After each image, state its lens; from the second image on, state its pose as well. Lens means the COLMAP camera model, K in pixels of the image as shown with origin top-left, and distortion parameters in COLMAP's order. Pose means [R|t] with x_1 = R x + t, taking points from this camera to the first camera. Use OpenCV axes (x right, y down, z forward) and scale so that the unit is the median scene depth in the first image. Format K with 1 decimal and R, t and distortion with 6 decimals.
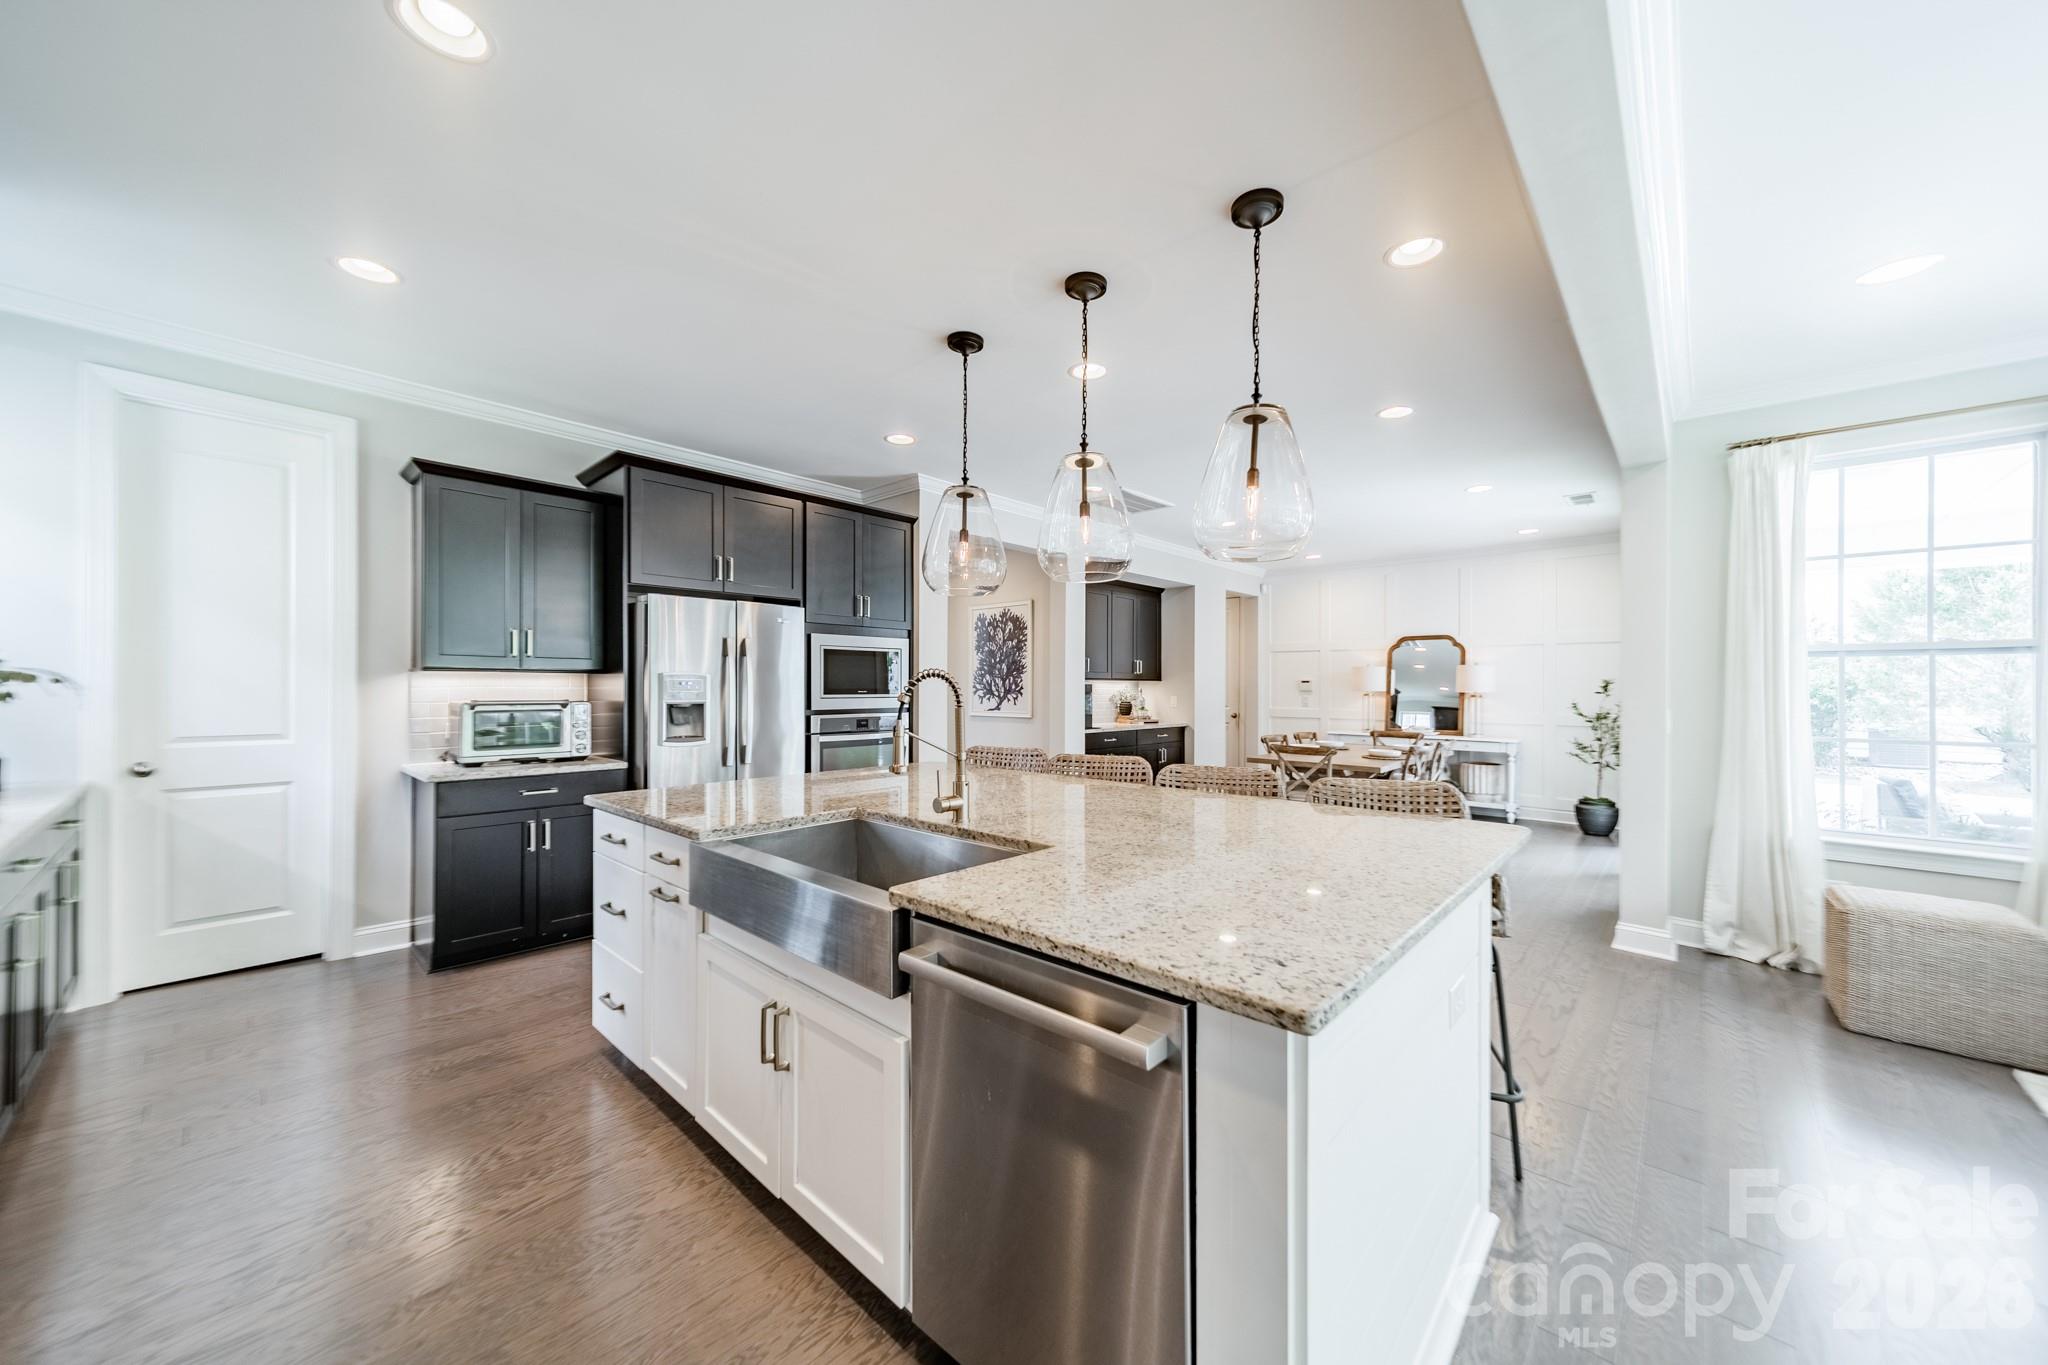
lens RADIAL K [[728.7, 0, 1033.0], [0, 728.7, 683.4], [0, 0, 1]] dist [0.008492, 0.000230]
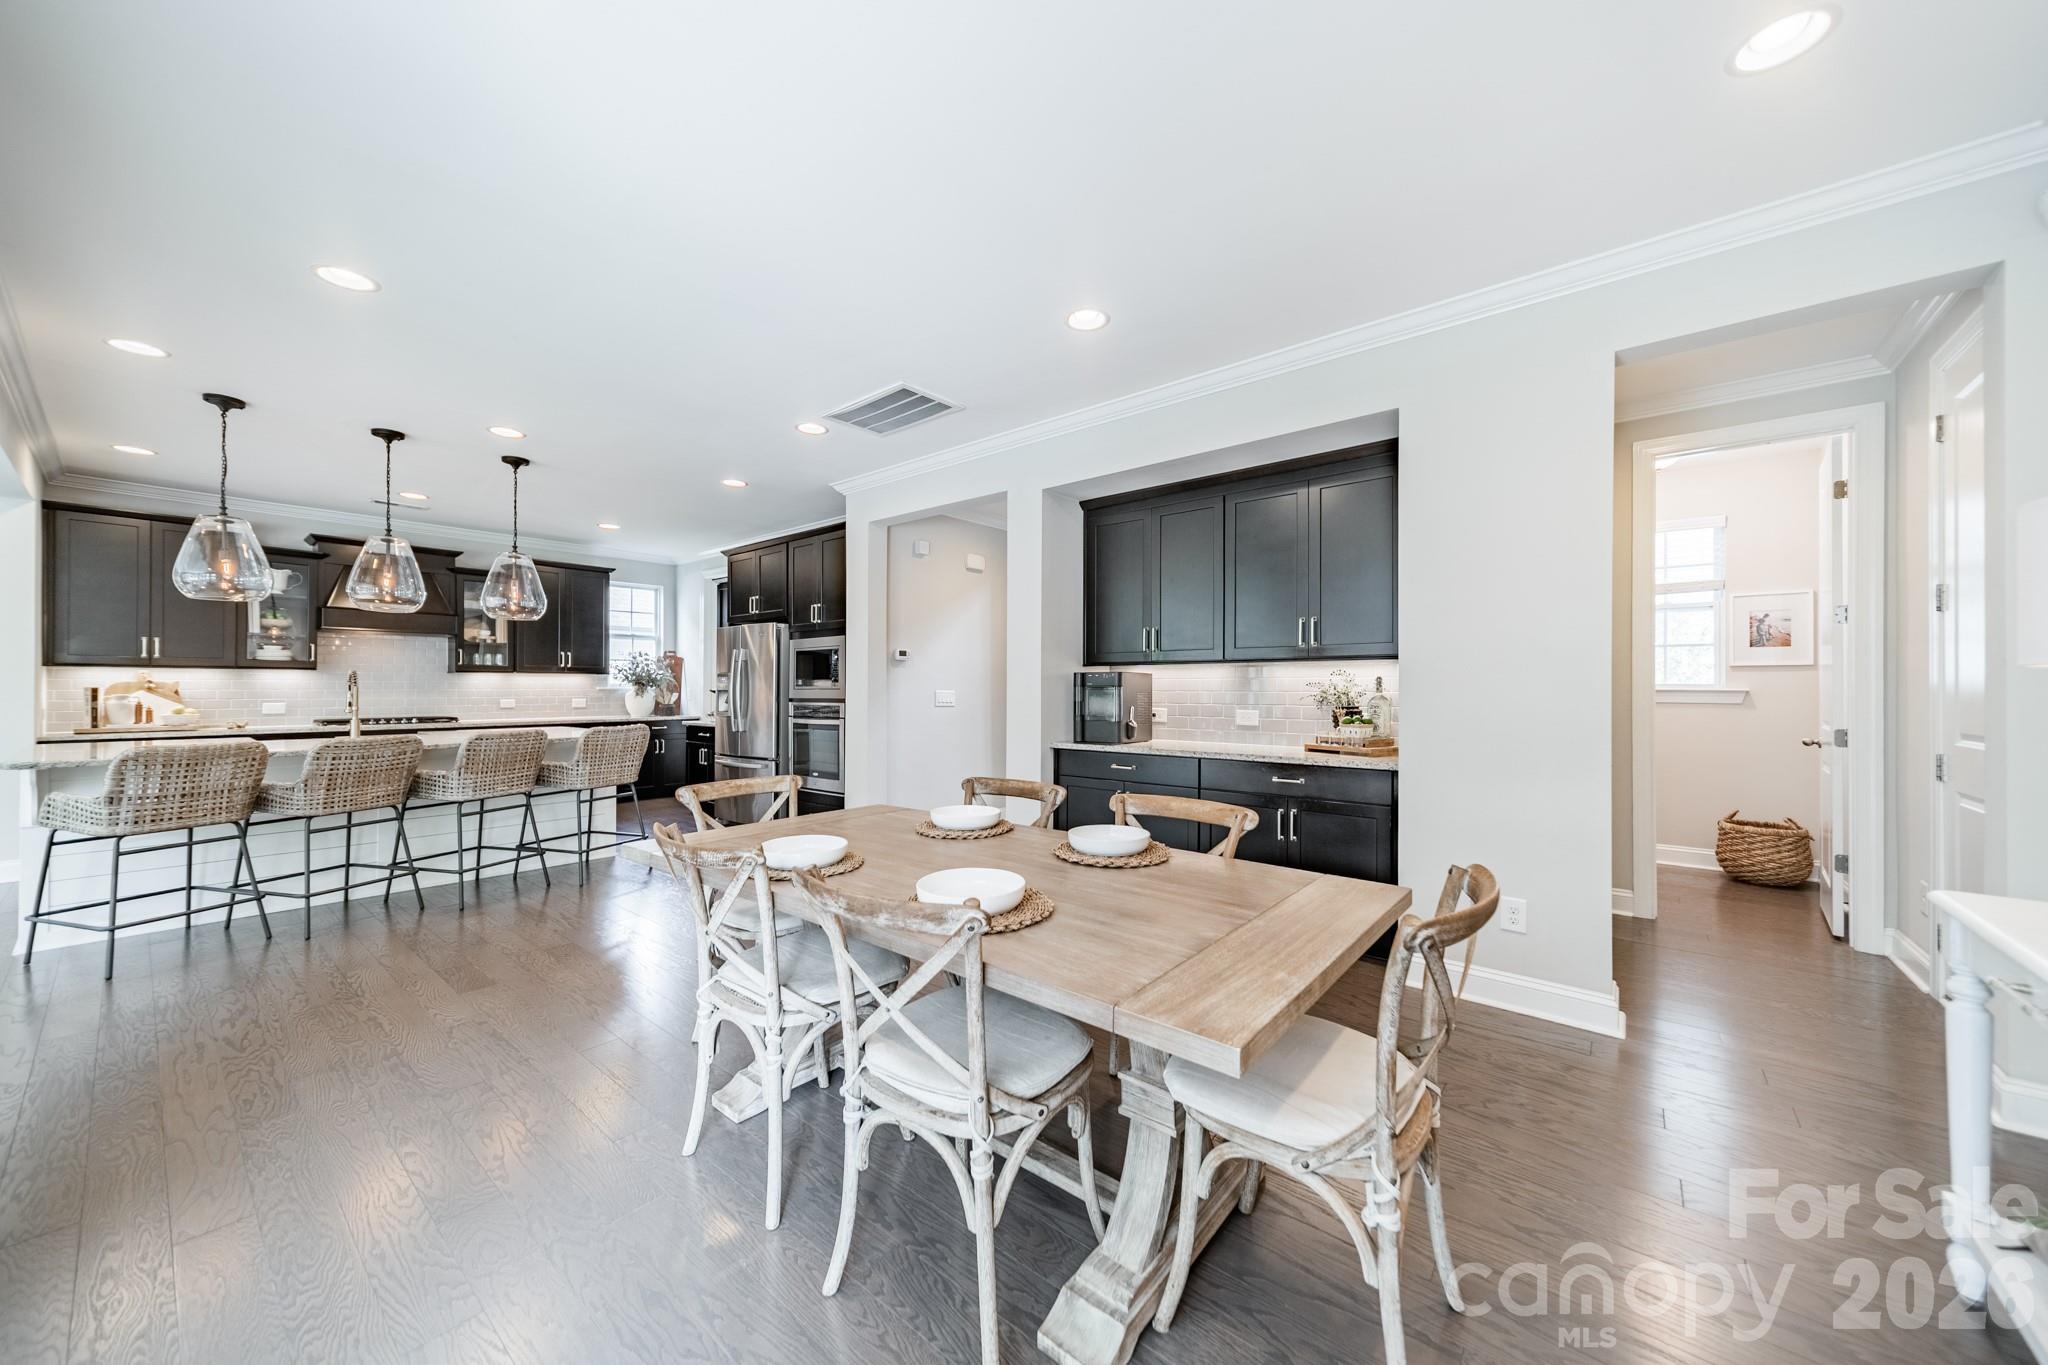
lens RADIAL K [[728.7, 0, 1028.7], [0, 728.7, 684.2], [0, 0, 1]] dist [0.008492, 0.000230]
pose [[0.054709, -0.008419, -0.998467, 1.043470], [0.004189, 0.999958, -0.008202, 0.023851], [0.998494, -0.003734, 0.054742, 1.362295]]
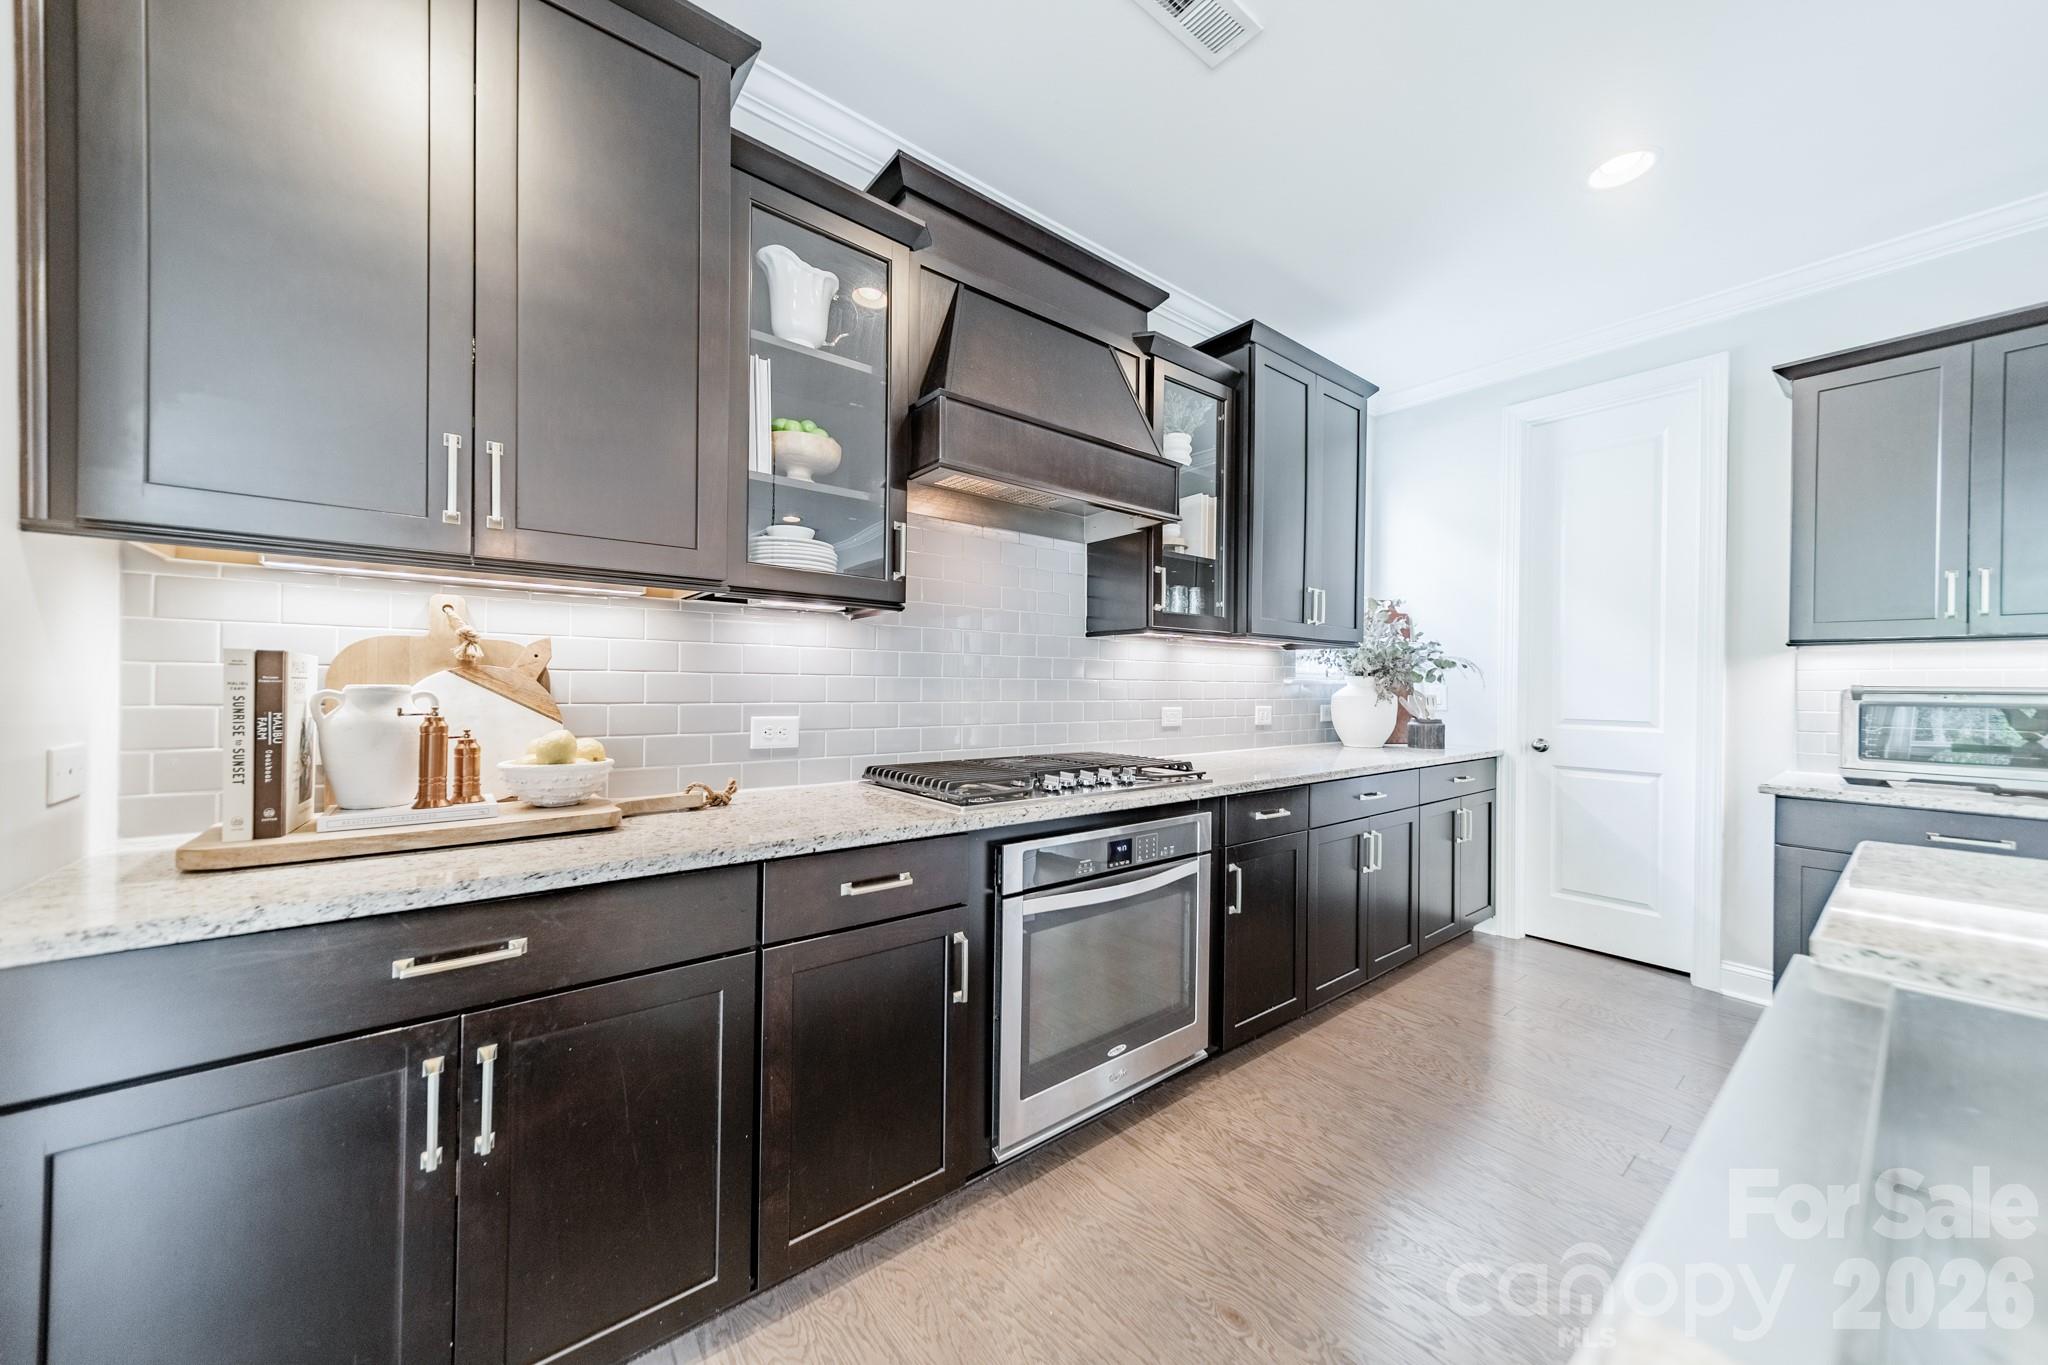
lens RADIAL K [[728.7, 0, 1025.4], [0, 728.7, 692.3], [0, 0, 1]] dist [0.008492, 0.000230]
pose [[-0.149591, 0.001848, -0.988746, 0.019676], [-0.007715, 0.999966, 0.003036, 0.025166], [0.988718, 0.008083, -0.149572, 0.260503]]
